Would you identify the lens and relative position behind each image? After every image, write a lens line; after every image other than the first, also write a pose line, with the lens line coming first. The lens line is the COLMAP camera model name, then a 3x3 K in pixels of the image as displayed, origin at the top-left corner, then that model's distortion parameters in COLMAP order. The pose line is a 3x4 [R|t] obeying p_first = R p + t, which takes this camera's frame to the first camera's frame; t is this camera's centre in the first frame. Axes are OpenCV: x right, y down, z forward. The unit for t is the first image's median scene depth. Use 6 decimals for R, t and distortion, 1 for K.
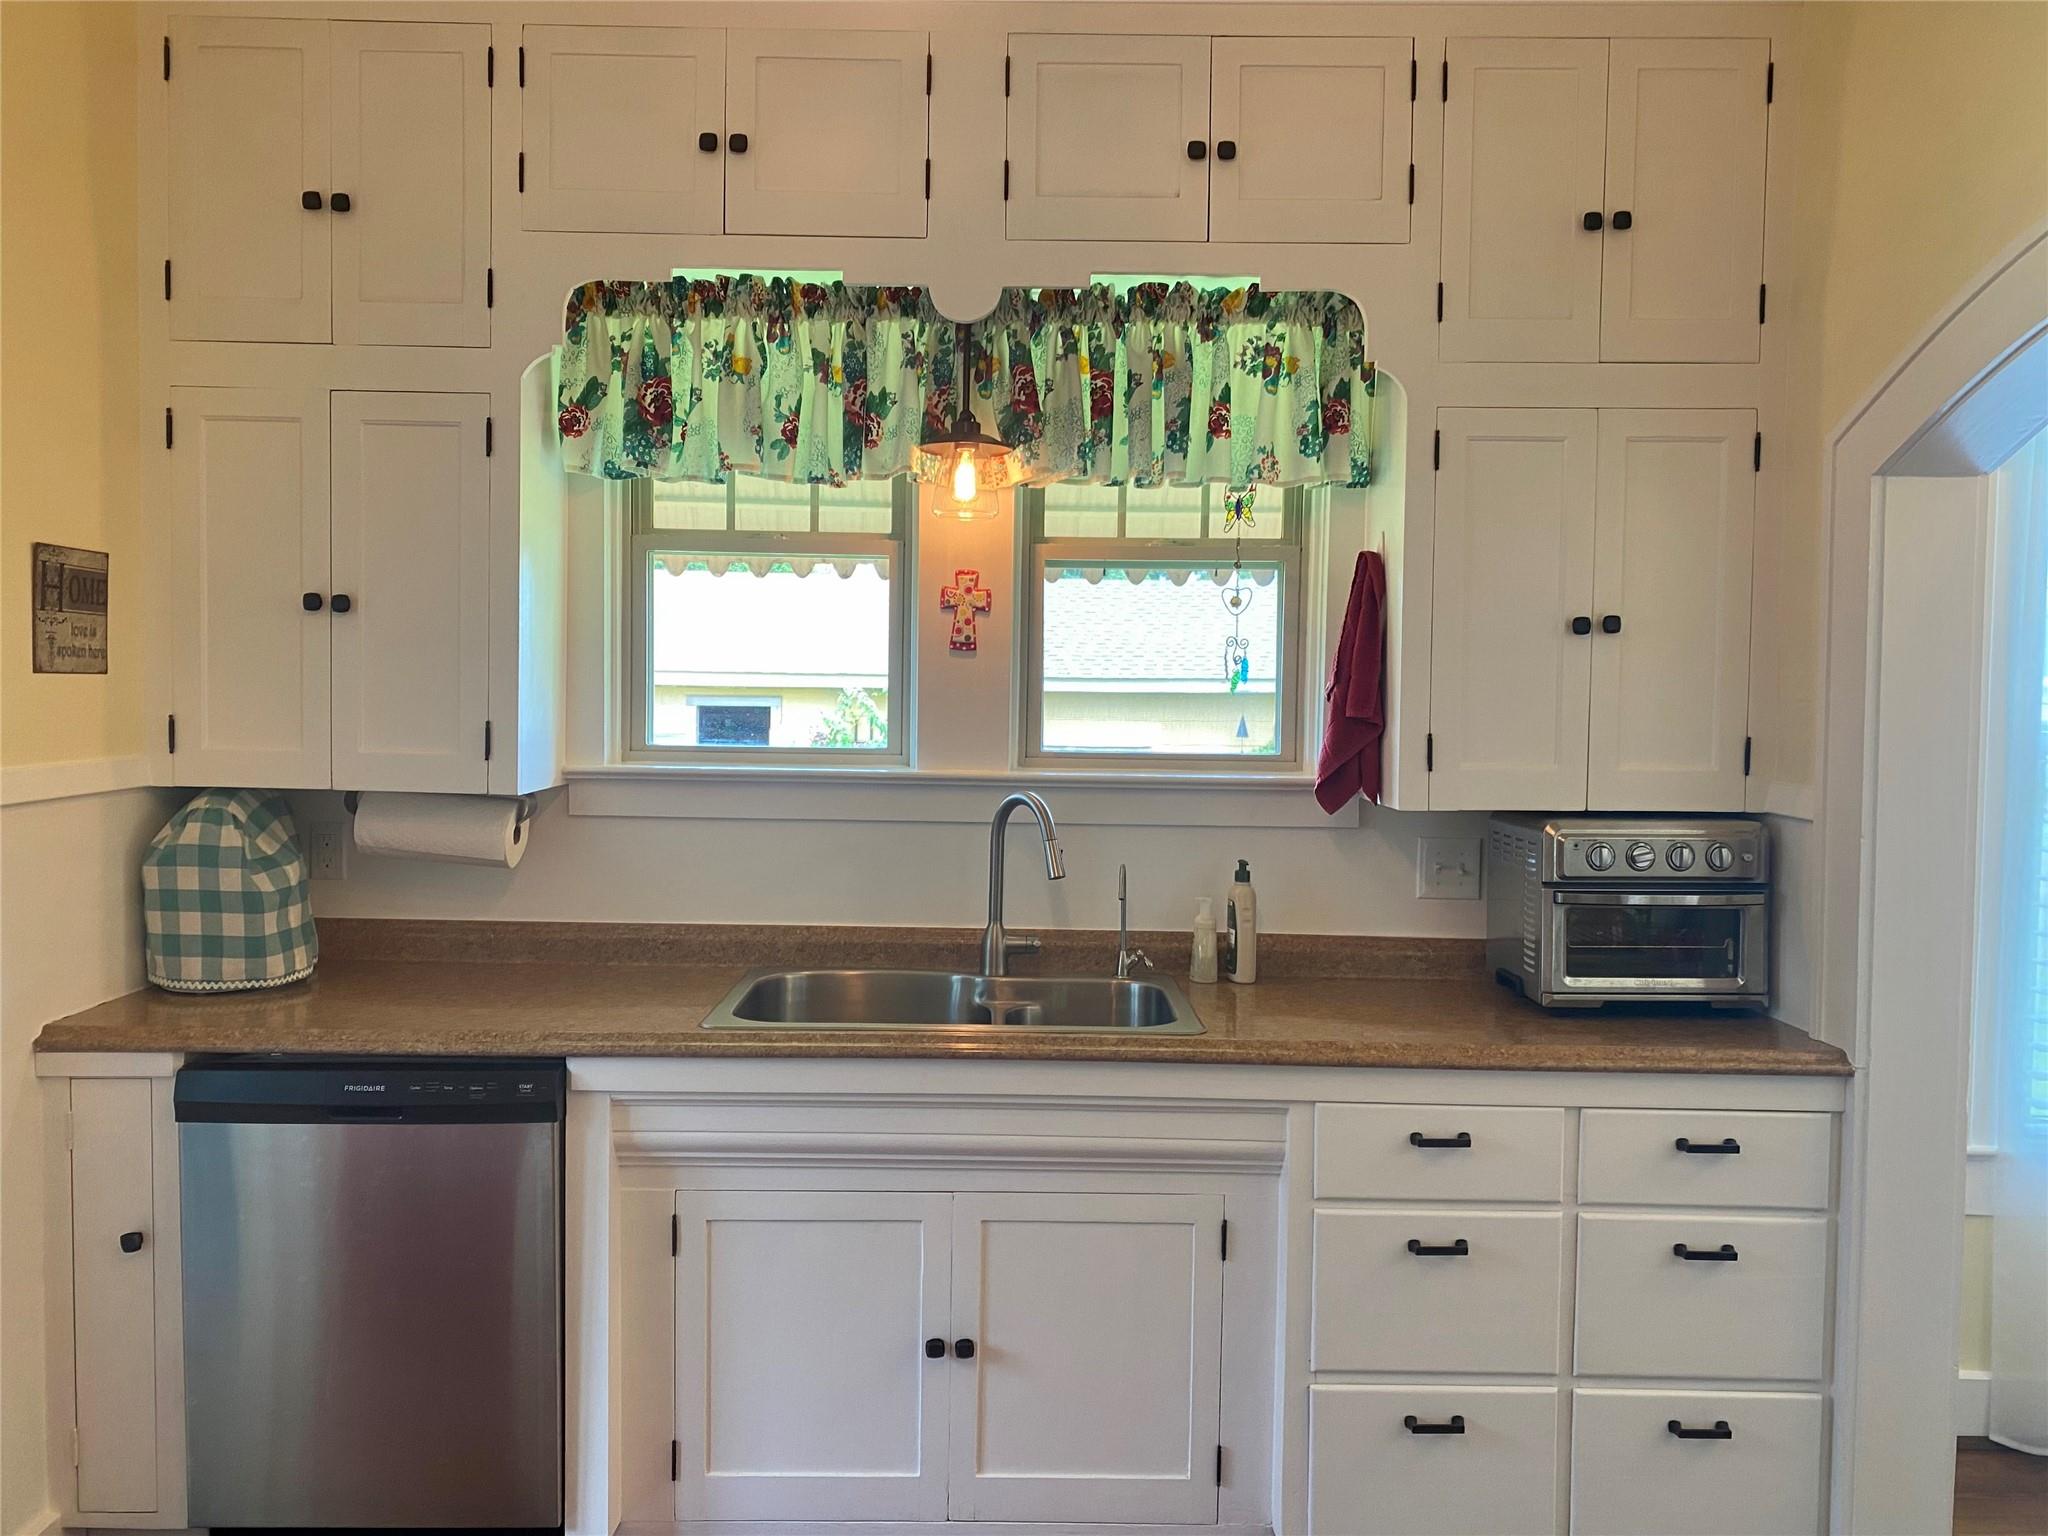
lens RADIAL K [[1555.5, 0, 1035.8], [0, 1555.5, 773.6], [0, 0, 1]] dist [0.057501, -0.070283]
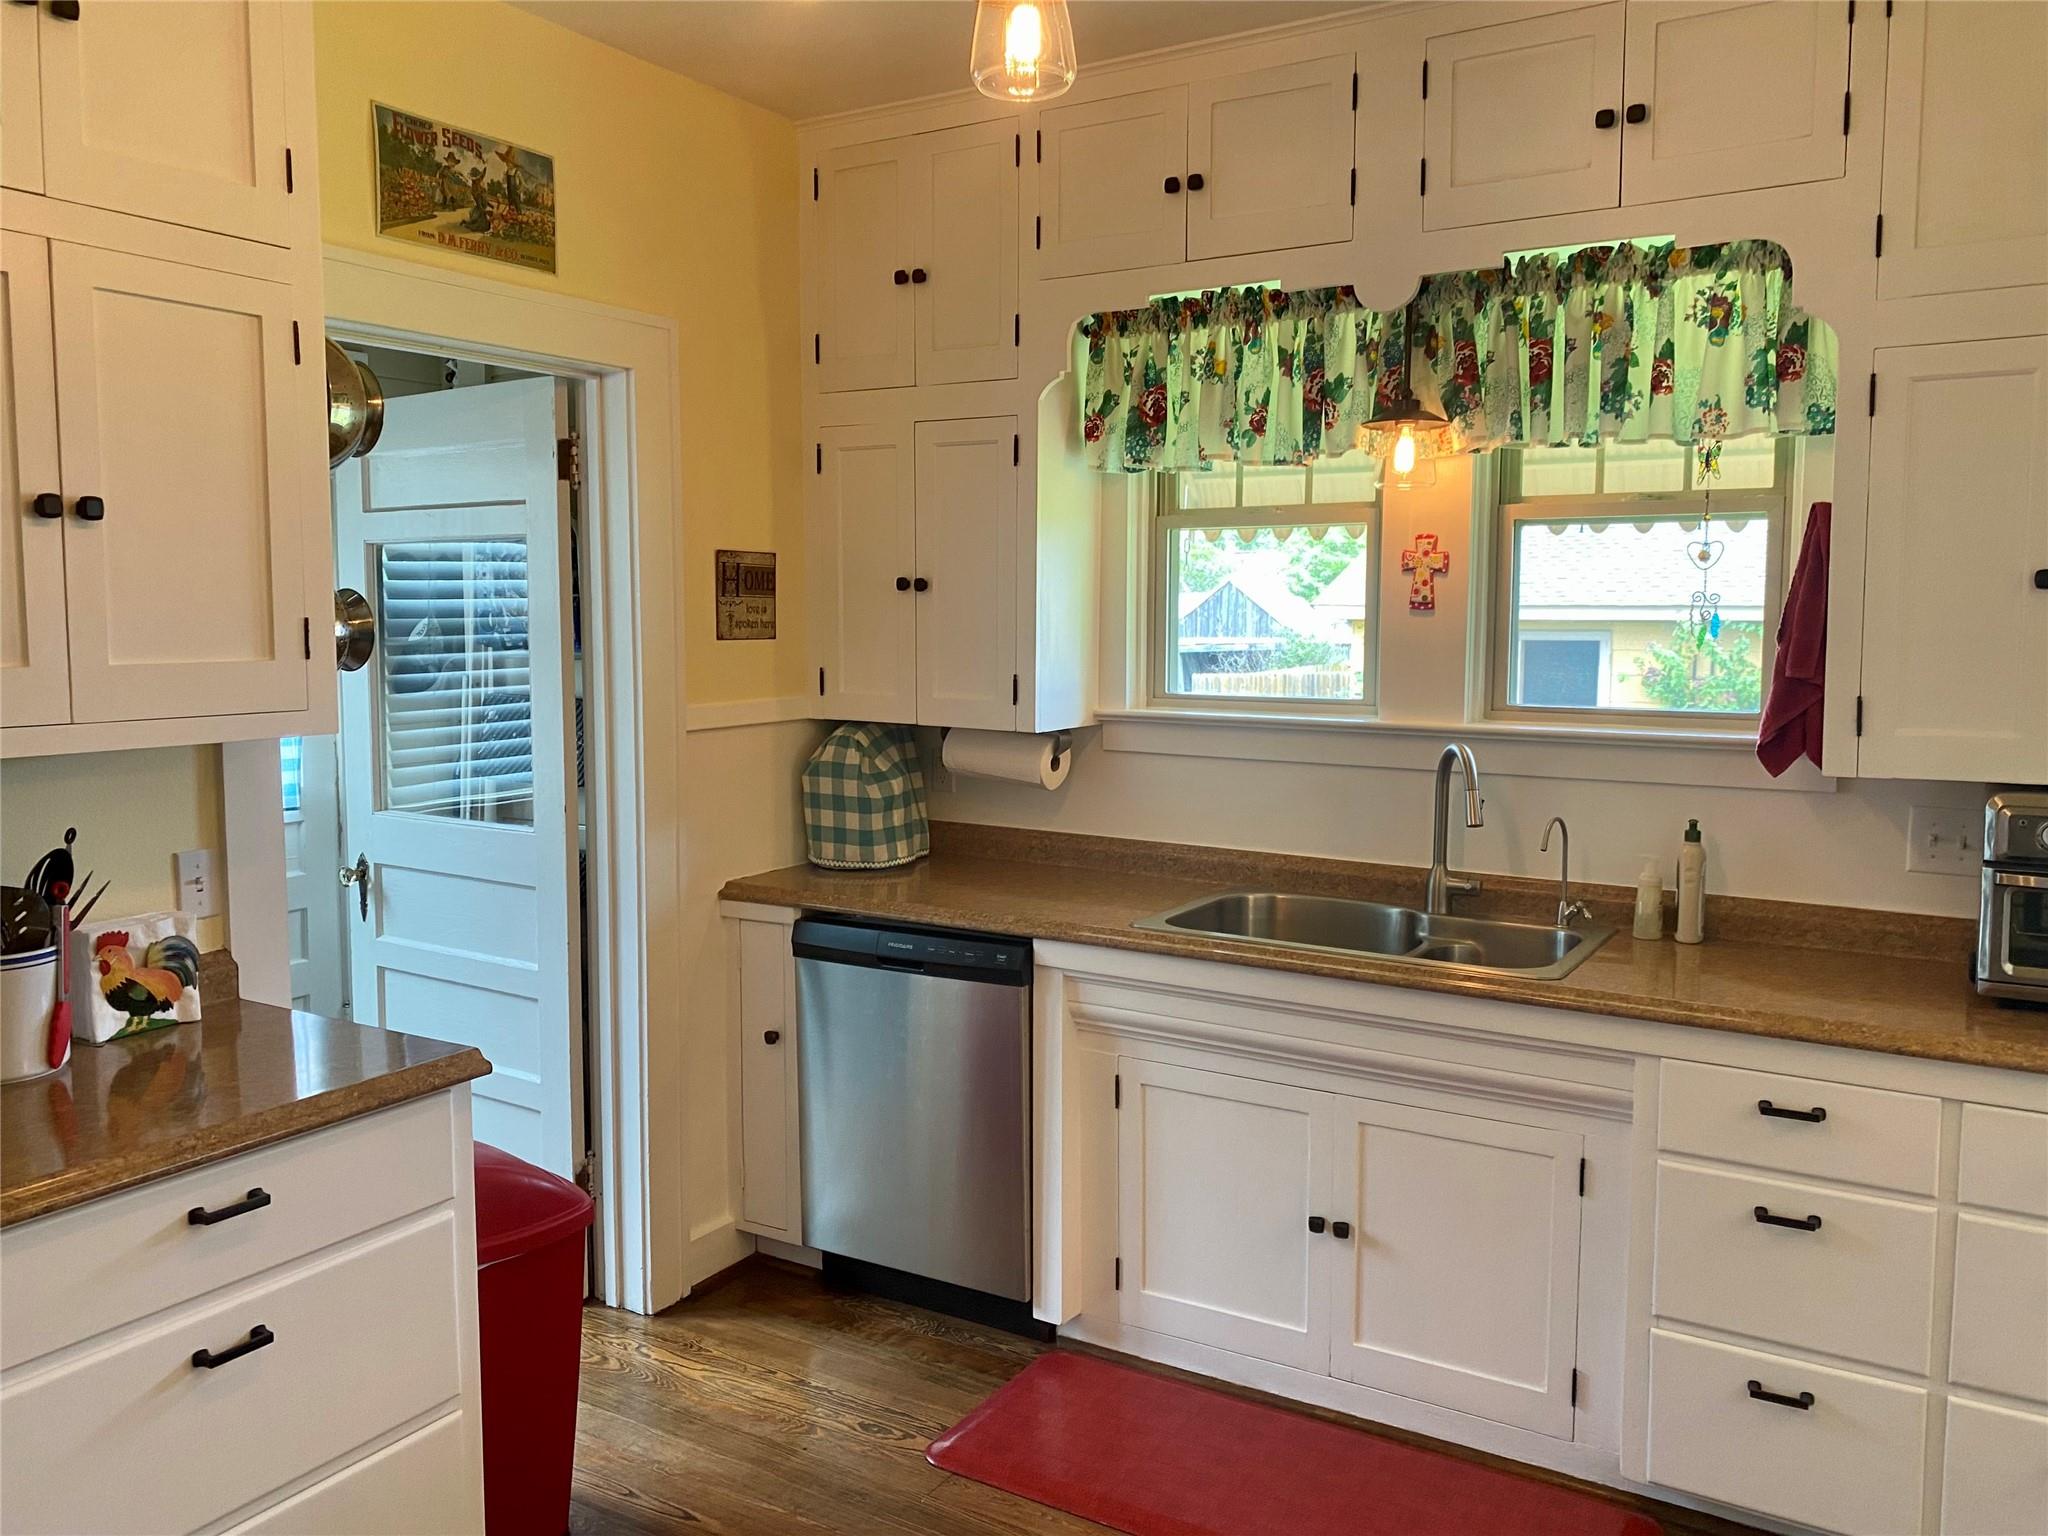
lens RADIAL K [[1555.5, 0, 1010.9], [0, 1555.5, 770.9], [0, 0, 1]] dist [0.057501, -0.070283]
pose [[0.851231, 0.042478, -0.523069, 0.300380], [-0.021012, 0.998678, 0.046906, -0.013422], [0.524371, -0.028937, 0.850998, -0.077627]]
